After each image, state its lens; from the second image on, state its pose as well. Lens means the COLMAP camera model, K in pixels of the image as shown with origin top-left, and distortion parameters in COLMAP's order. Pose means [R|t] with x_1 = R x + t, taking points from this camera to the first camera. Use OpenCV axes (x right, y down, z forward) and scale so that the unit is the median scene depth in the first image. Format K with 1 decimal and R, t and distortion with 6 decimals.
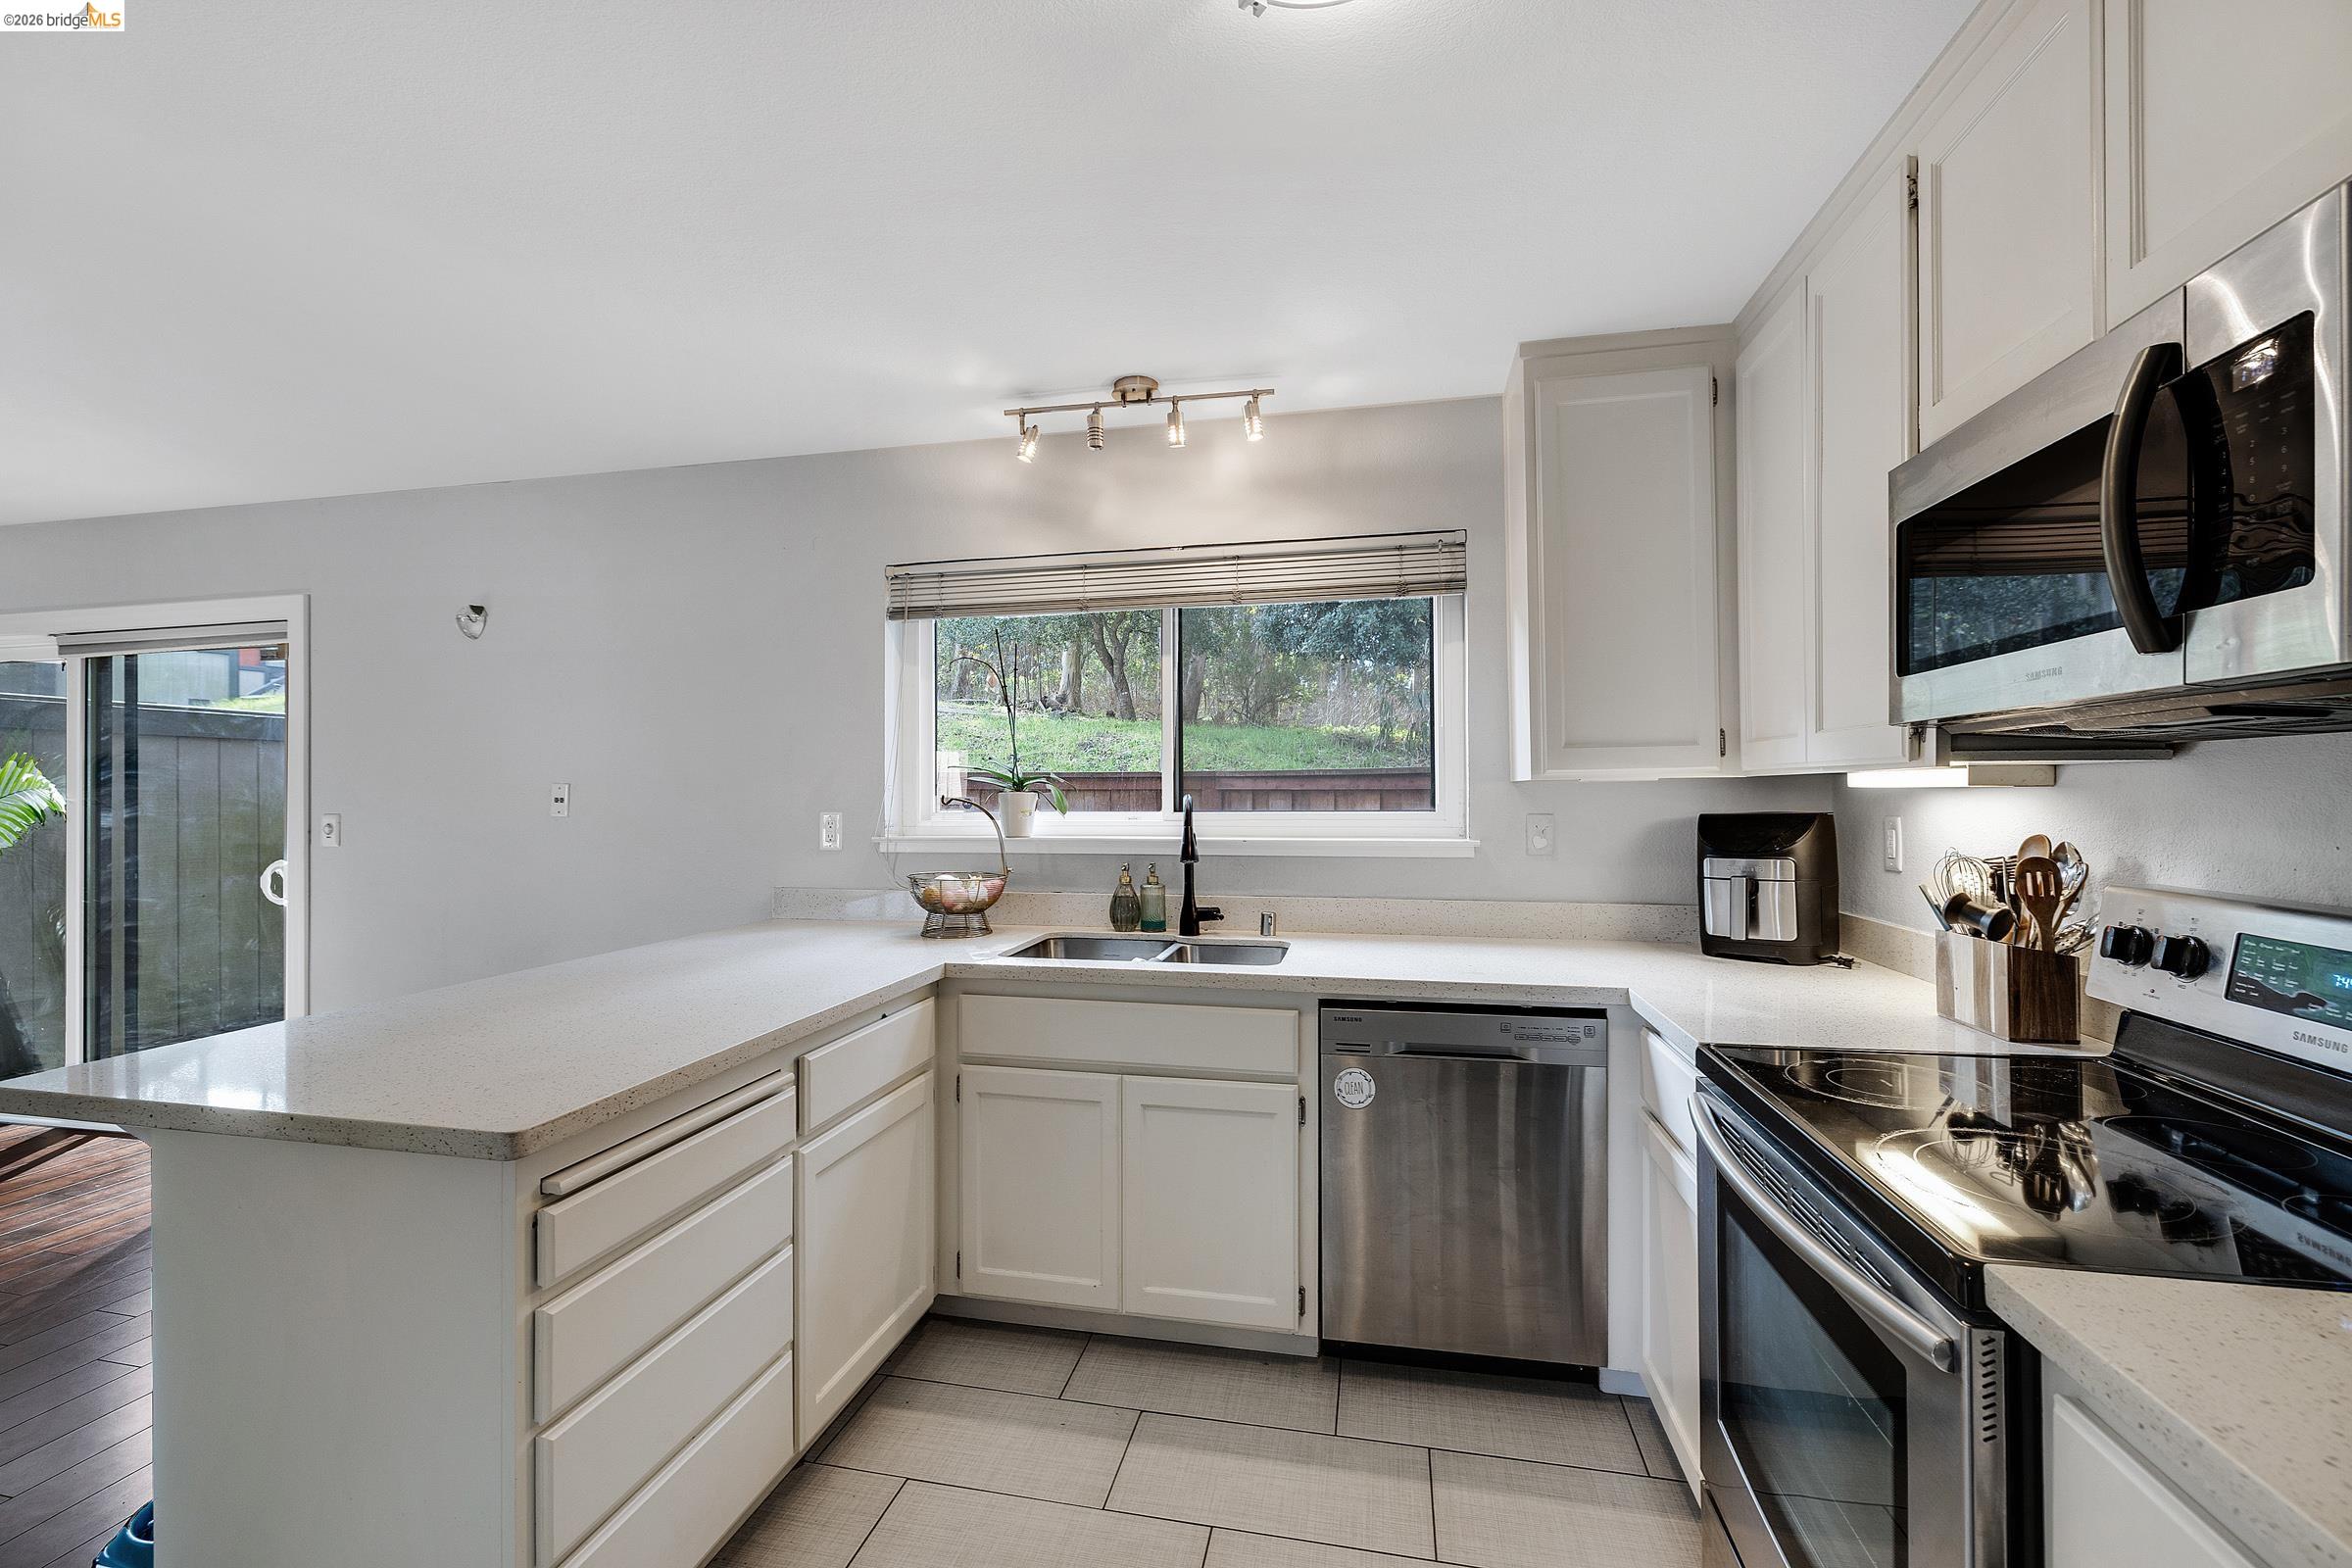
lens RADIAL K [[984.1, 0, 1168.6], [0, 984.1, 780.9], [0, 0, 1]] dist [0.000046, 0.000214]
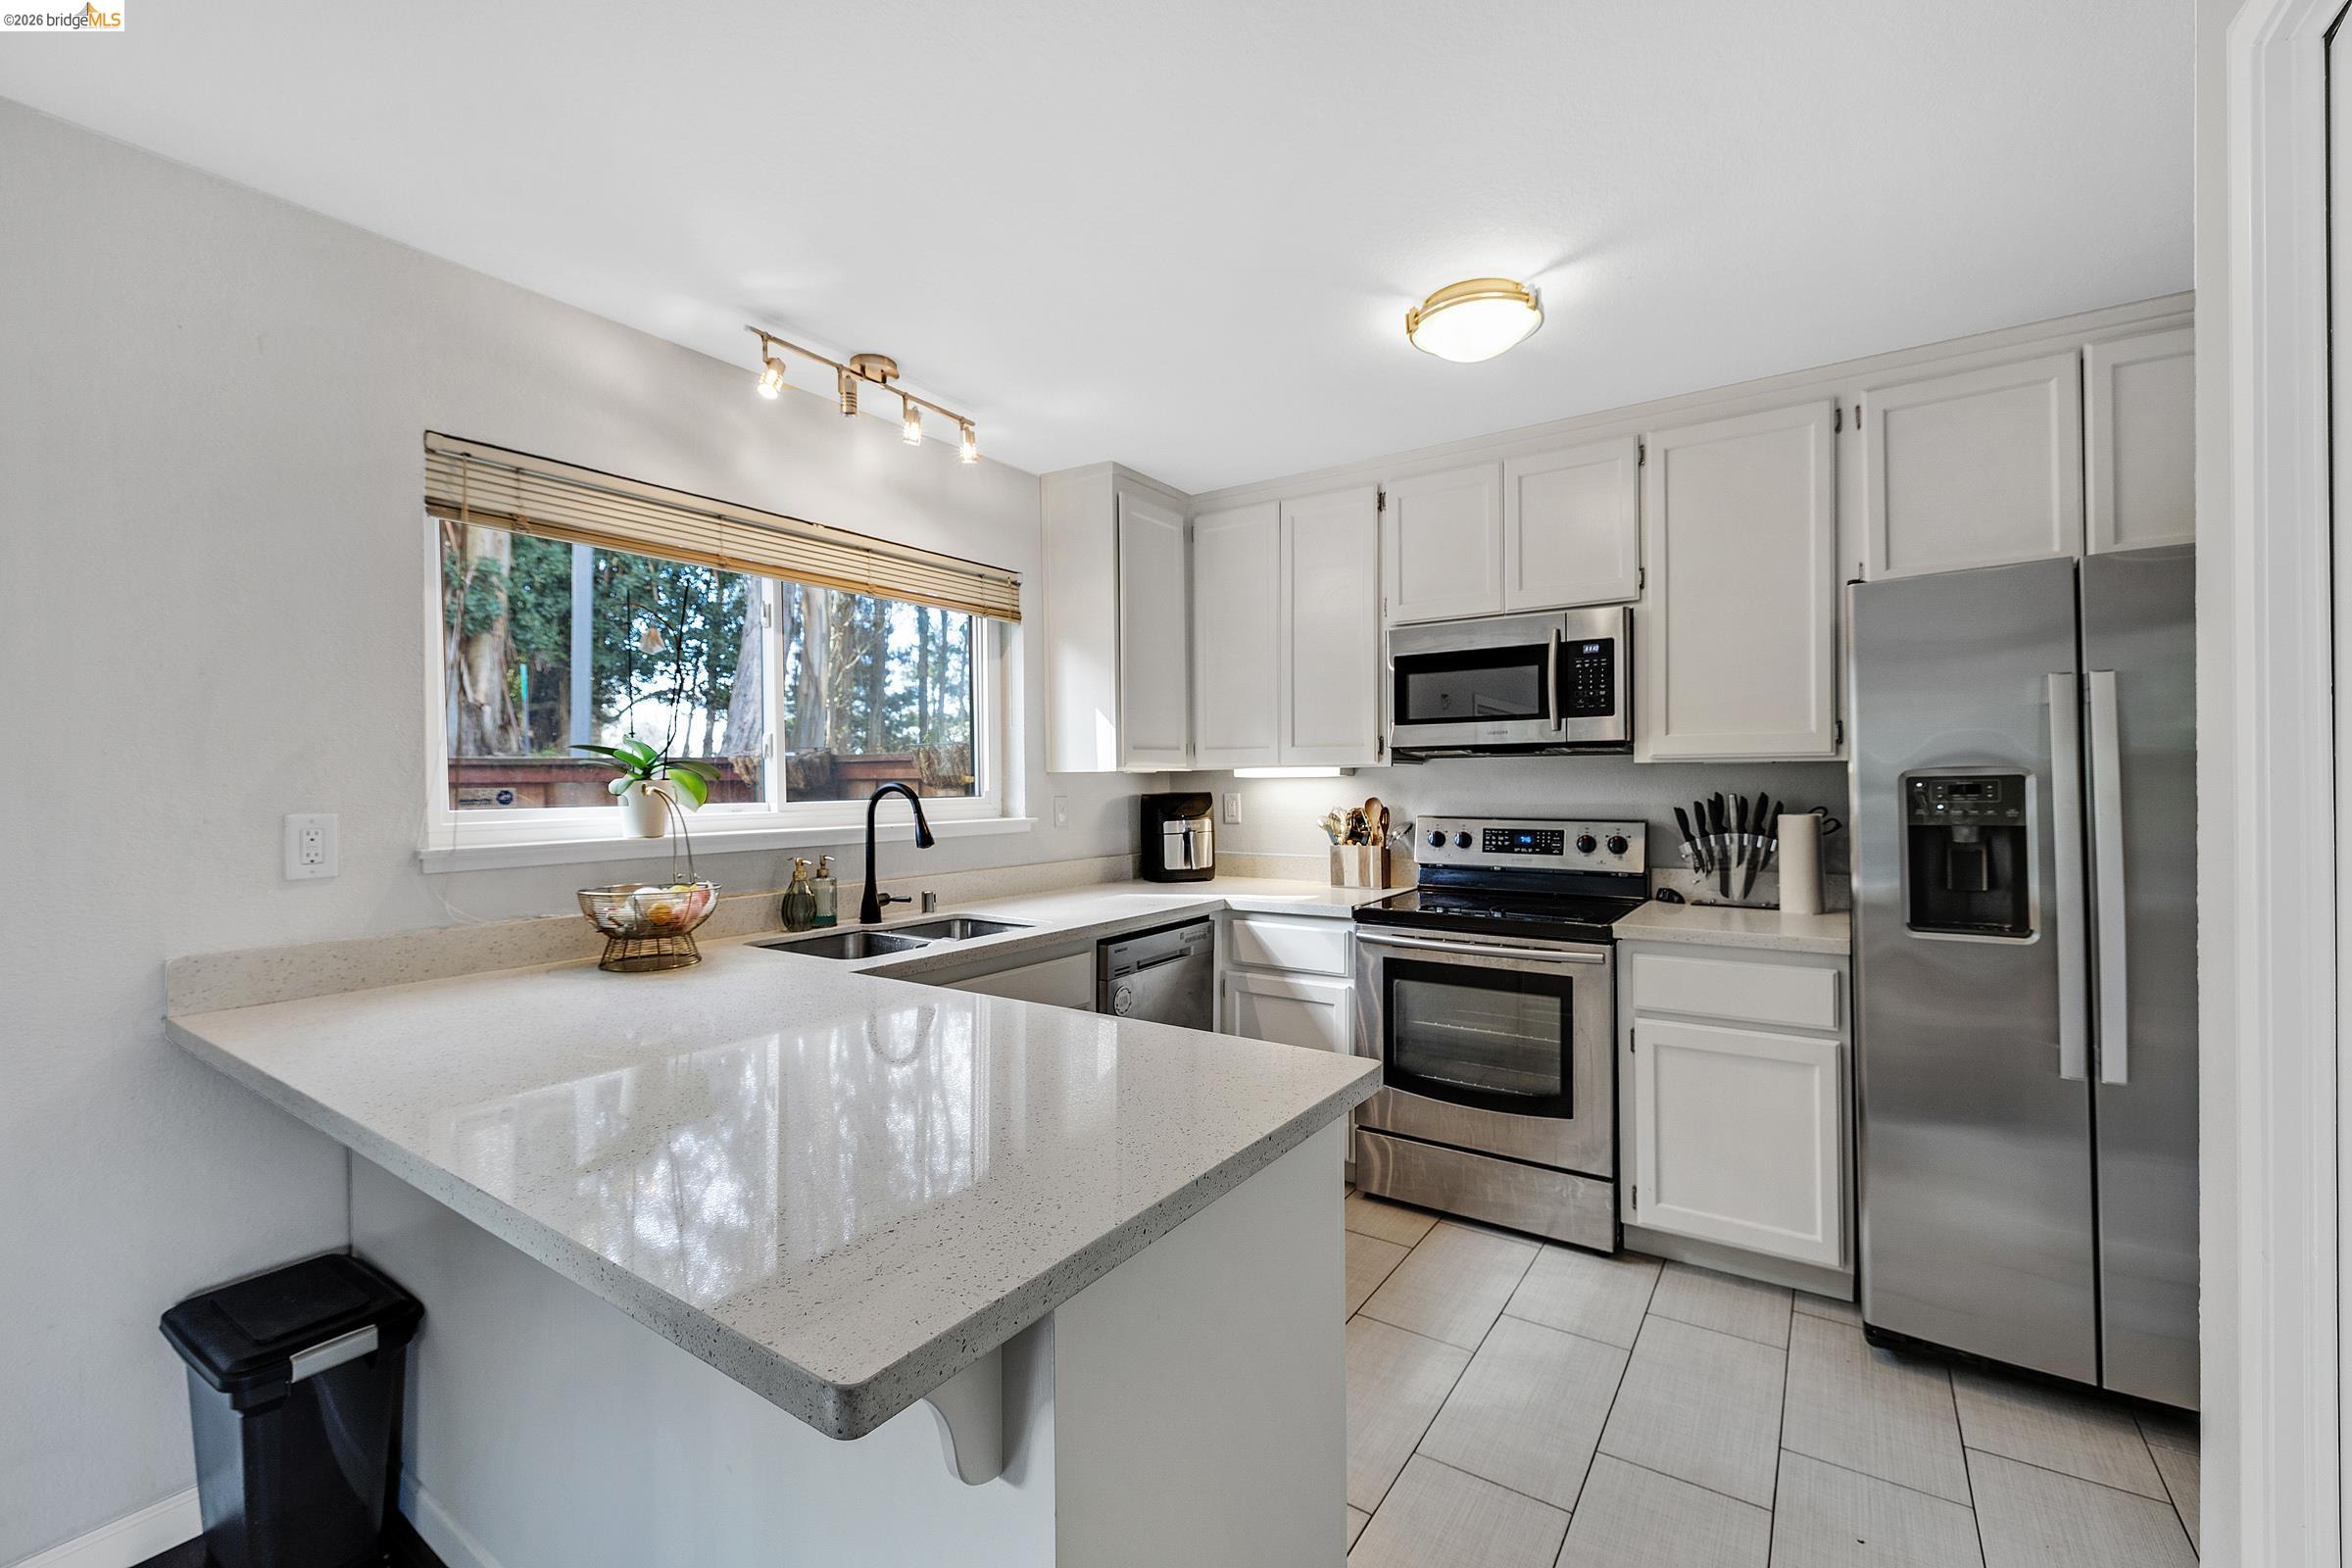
lens RADIAL K [[984.1, 0, 1184.1], [0, 984.1, 775.9], [0, 0, 1]] dist [0.000046, 0.000214]
pose [[0.362845, 0.006123, 0.931829, -0.794571], [-0.004050, 0.999979, -0.004993, 0.010612], [-0.931841, -0.001962, 0.362862, 0.340228]]
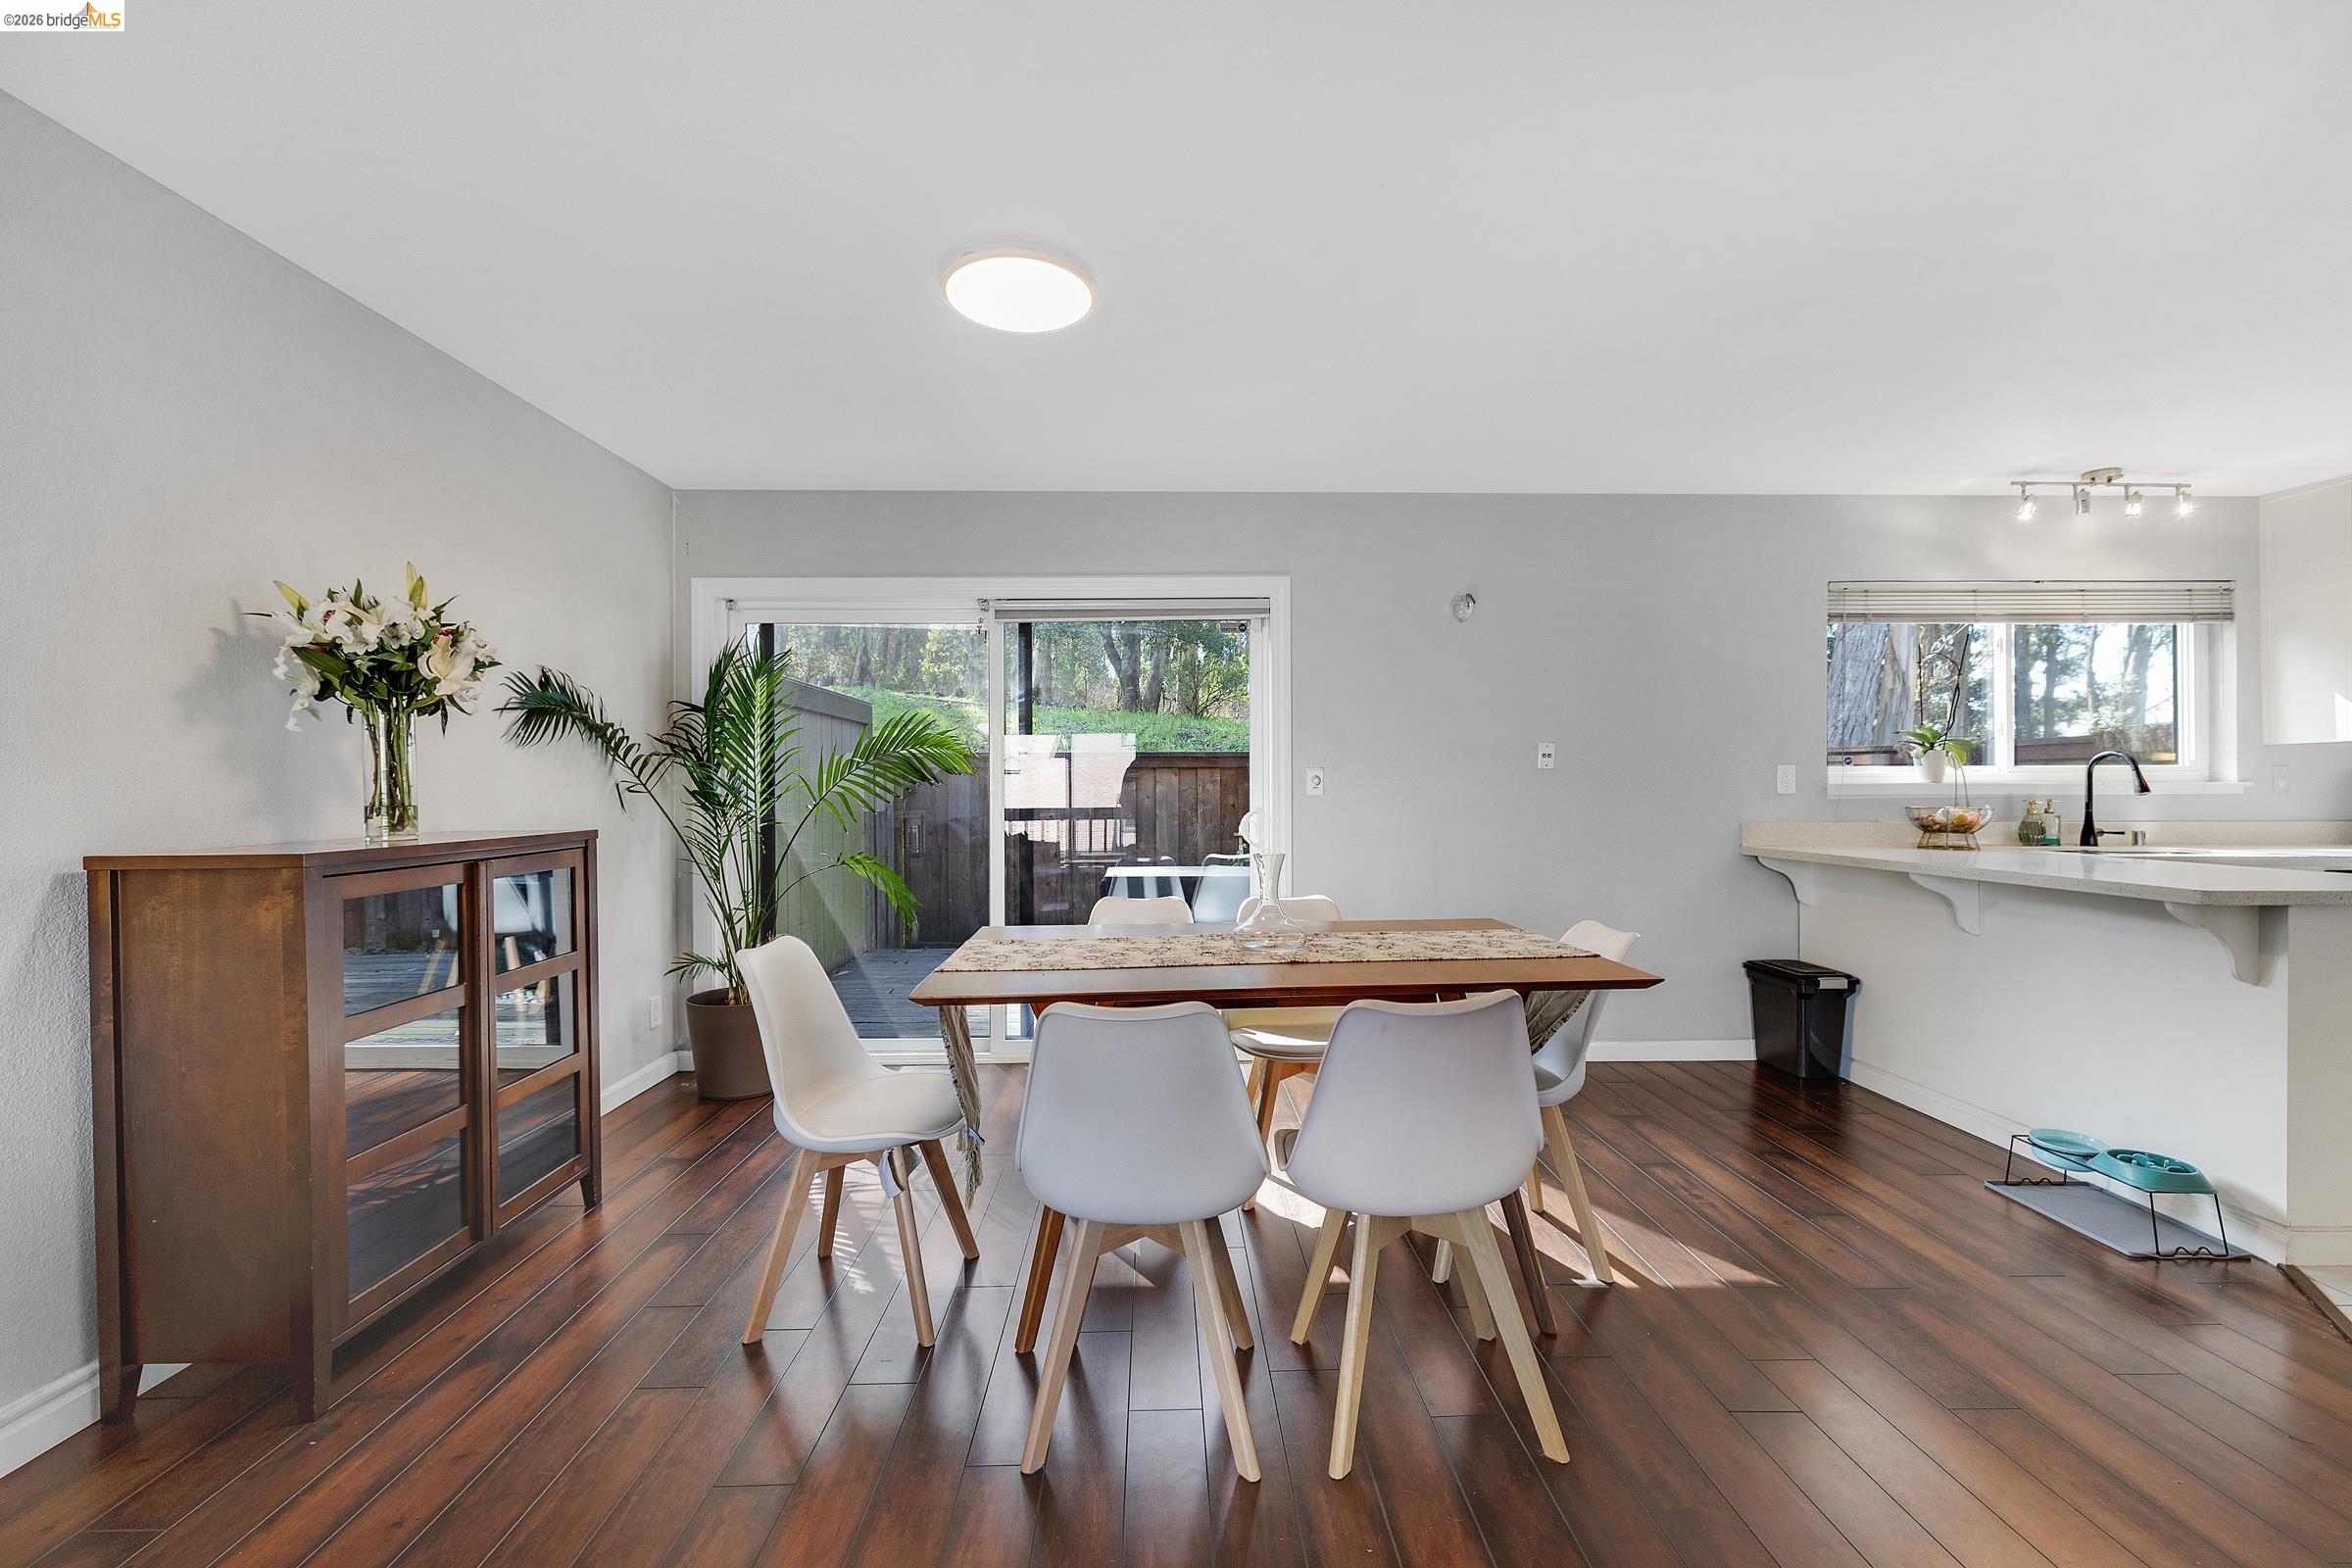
lens RADIAL K [[984.1, 0, 1168.5], [0, 984.1, 791.6], [0, 0, 1]] dist [0.000046, 0.000214]
pose [[0.972568, 0.001811, 0.232613, -1.663282], [-0.004488, 0.999930, 0.010979, 0.064420], [-0.232577, -0.011721, 0.972507, -0.113450]]
